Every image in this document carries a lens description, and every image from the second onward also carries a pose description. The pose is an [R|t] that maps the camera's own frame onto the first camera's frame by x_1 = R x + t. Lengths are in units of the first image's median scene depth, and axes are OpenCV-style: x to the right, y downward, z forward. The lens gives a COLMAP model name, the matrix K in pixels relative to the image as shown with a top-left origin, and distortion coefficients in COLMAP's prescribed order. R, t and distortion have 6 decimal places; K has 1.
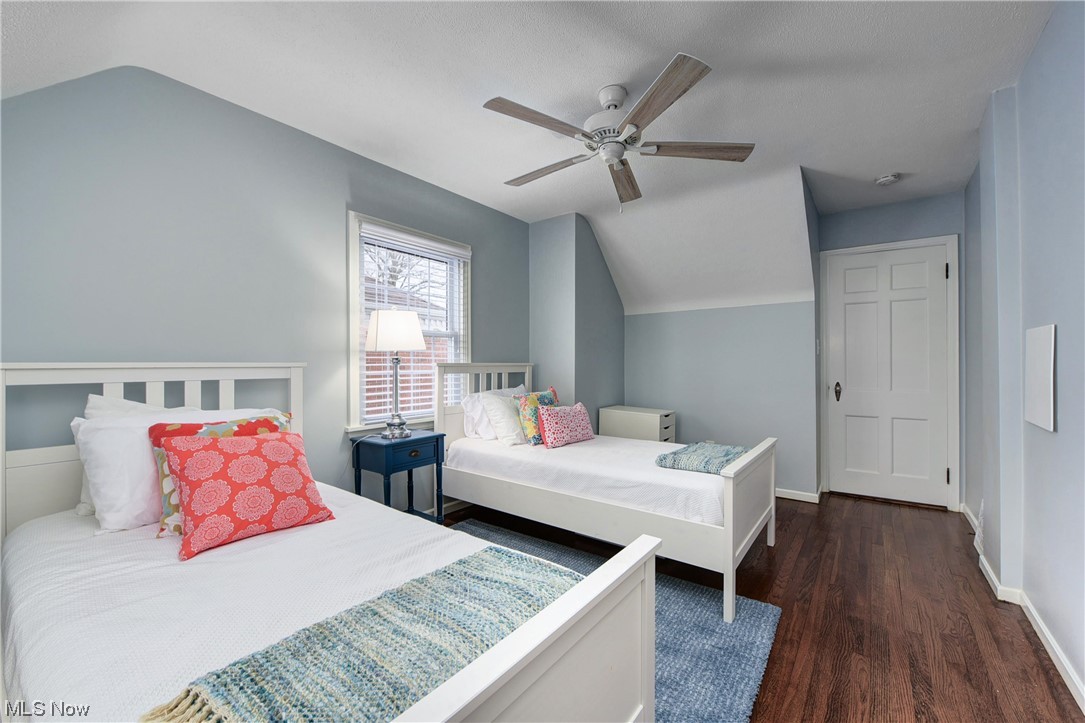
lens RADIAL K [[436.8, 0, 541.0], [0, 436.8, 362.7], [0, 0, 1]] dist [0.010088, -0.001105]
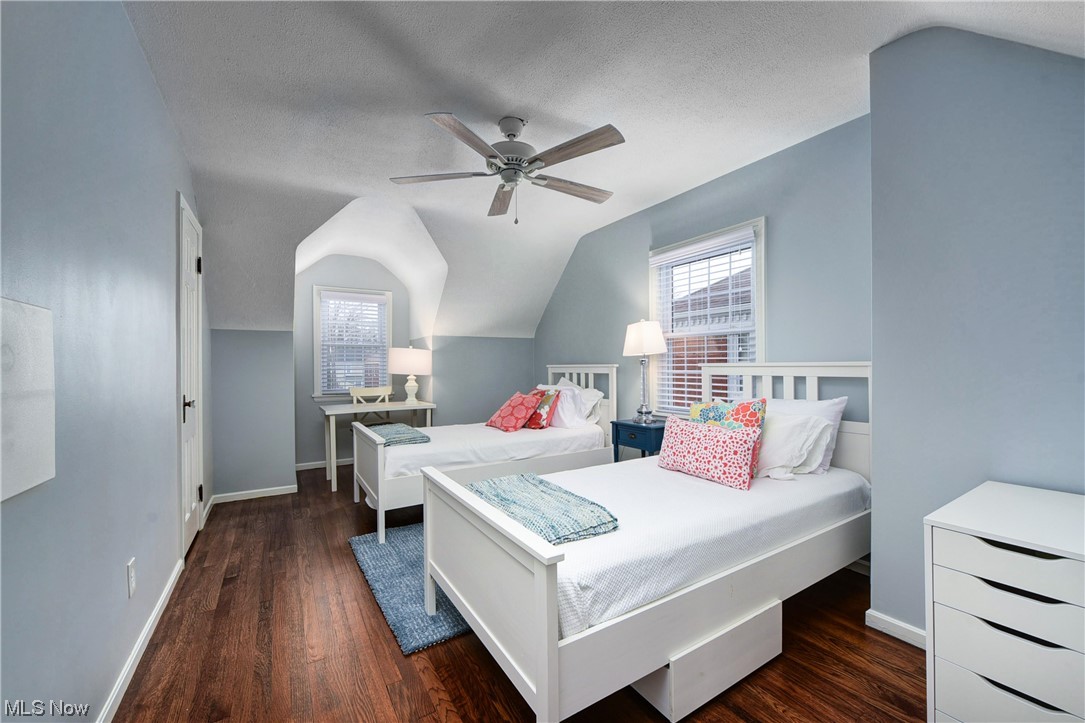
lens RADIAL K [[436.8, 0, 543.5], [0, 436.8, 359.9], [0, 0, 1]] dist [0.010088, -0.001105]
pose [[-0.365001, -0.006687, -0.930983, 0.947970], [0.014938, 0.999803, -0.013038, 0.000735], [0.930887, -0.018665, -0.364829, 1.185016]]
